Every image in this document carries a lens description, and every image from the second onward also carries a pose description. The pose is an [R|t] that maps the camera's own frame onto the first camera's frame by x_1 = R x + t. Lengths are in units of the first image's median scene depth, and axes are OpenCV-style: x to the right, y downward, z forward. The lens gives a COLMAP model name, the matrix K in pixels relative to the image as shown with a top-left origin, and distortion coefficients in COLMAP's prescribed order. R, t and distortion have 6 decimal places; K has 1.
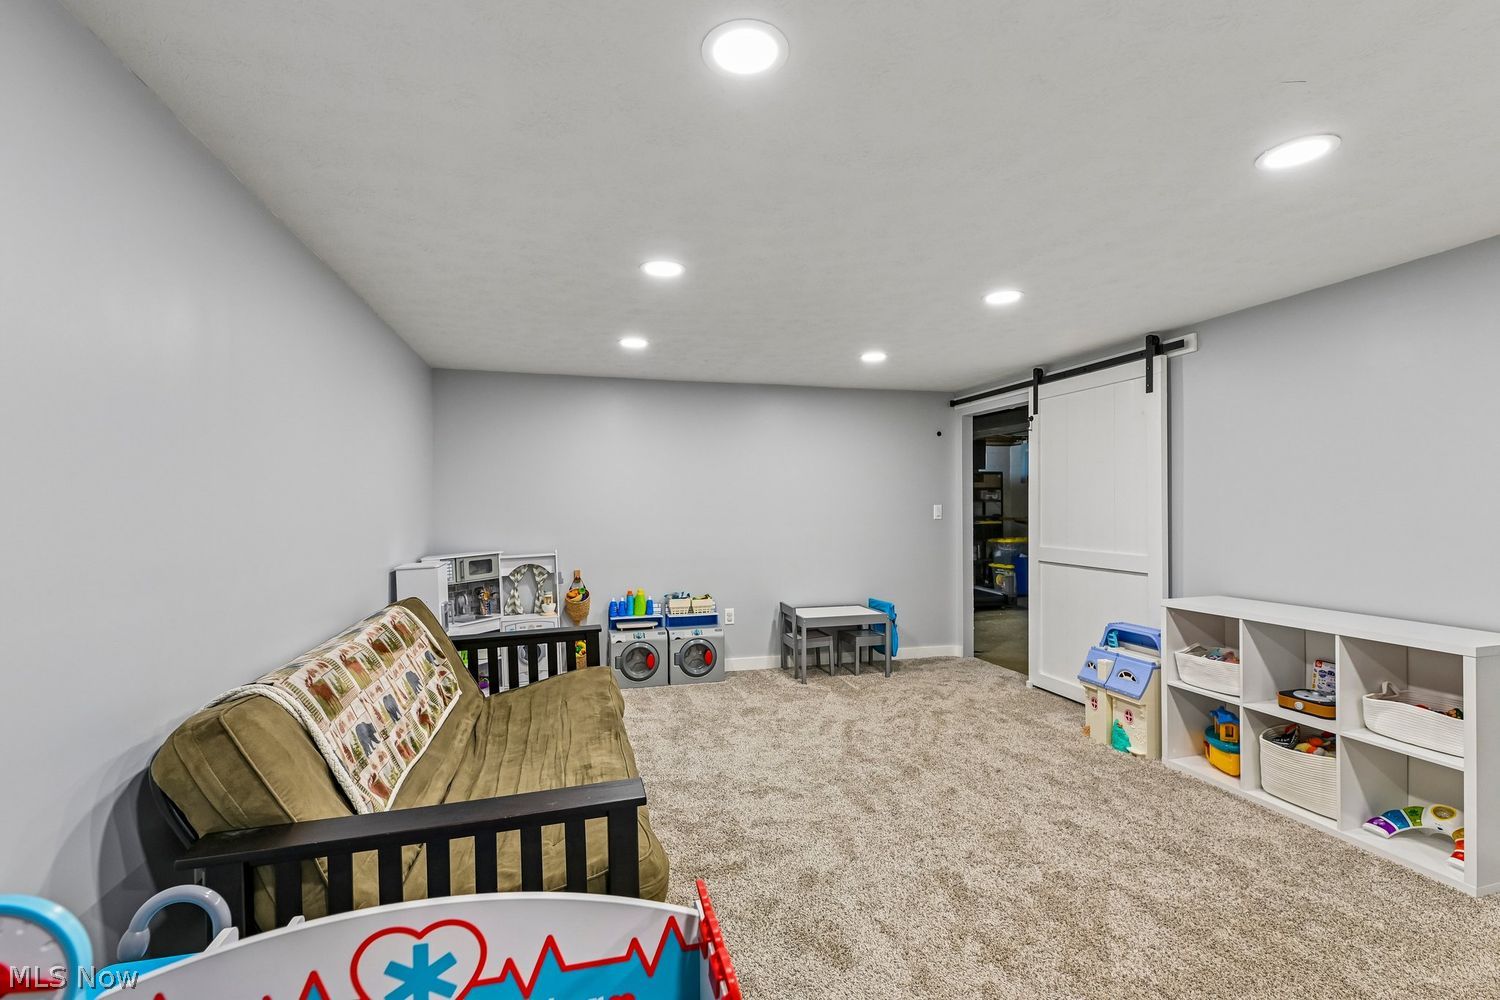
lens RADIAL K [[668.4, 0, 746.5], [0, 668.4, 505.1], [0, 0, 1]] dist [0.002263, -0.003266]
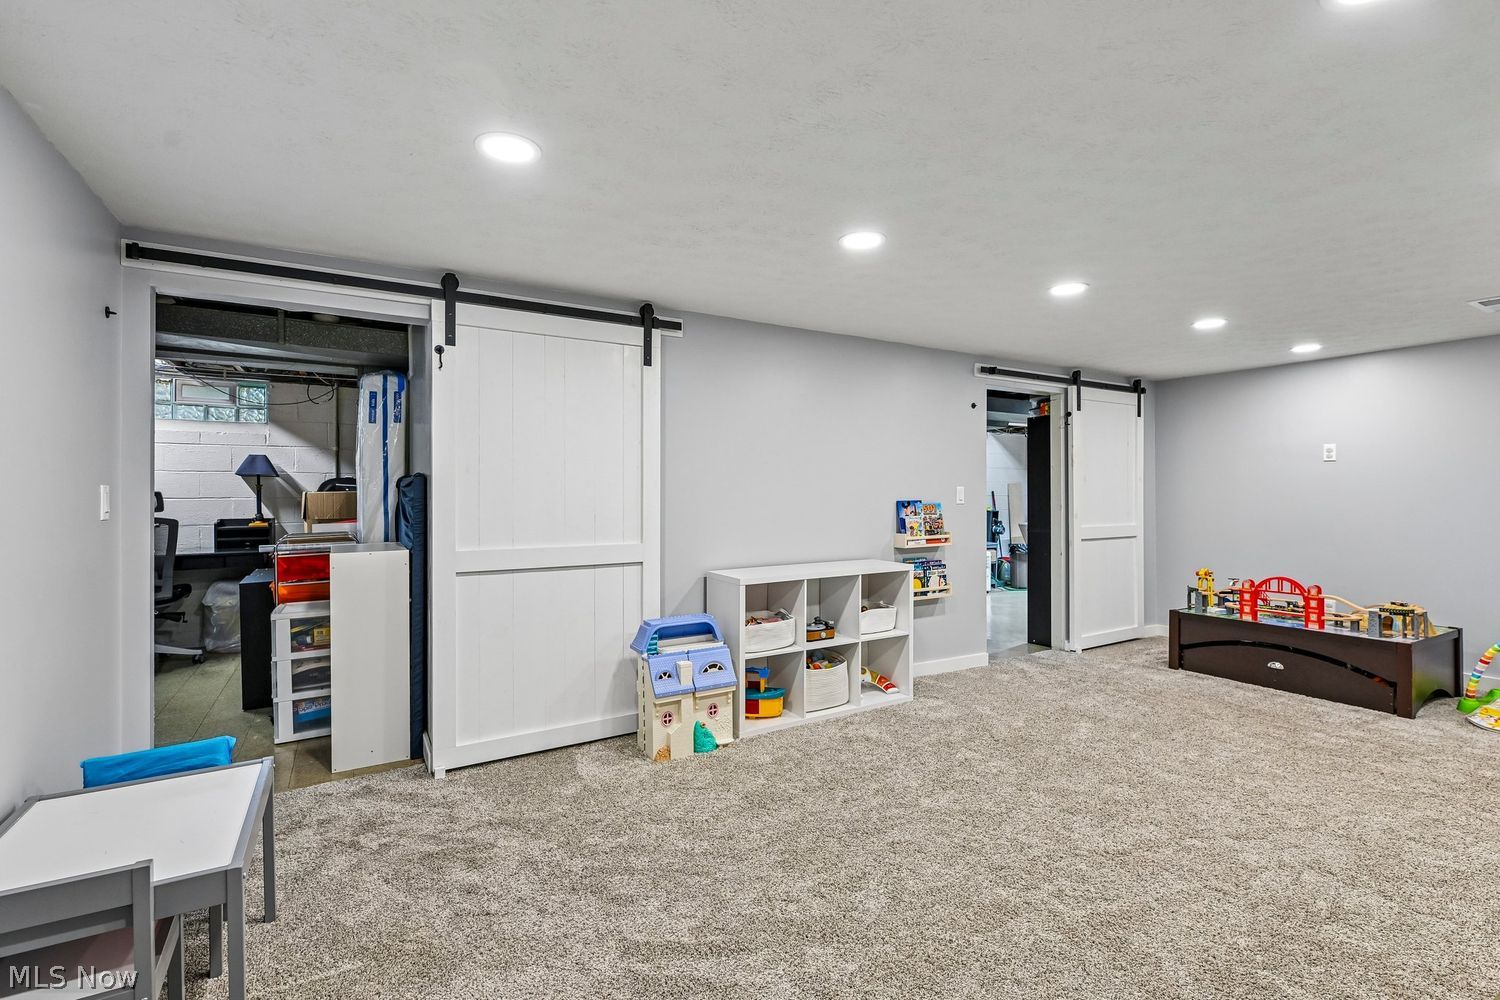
lens RADIAL K [[668.4, 0, 743.4], [0, 668.4, 496.1], [0, 0, 1]] dist [0.002263, -0.003266]
pose [[-0.262779, 0.001182, 0.964855, -0.336794], [0.004678, 0.999989, 0.000049, 0.013224], [-0.964845, 0.004526, -0.262782, 1.157724]]
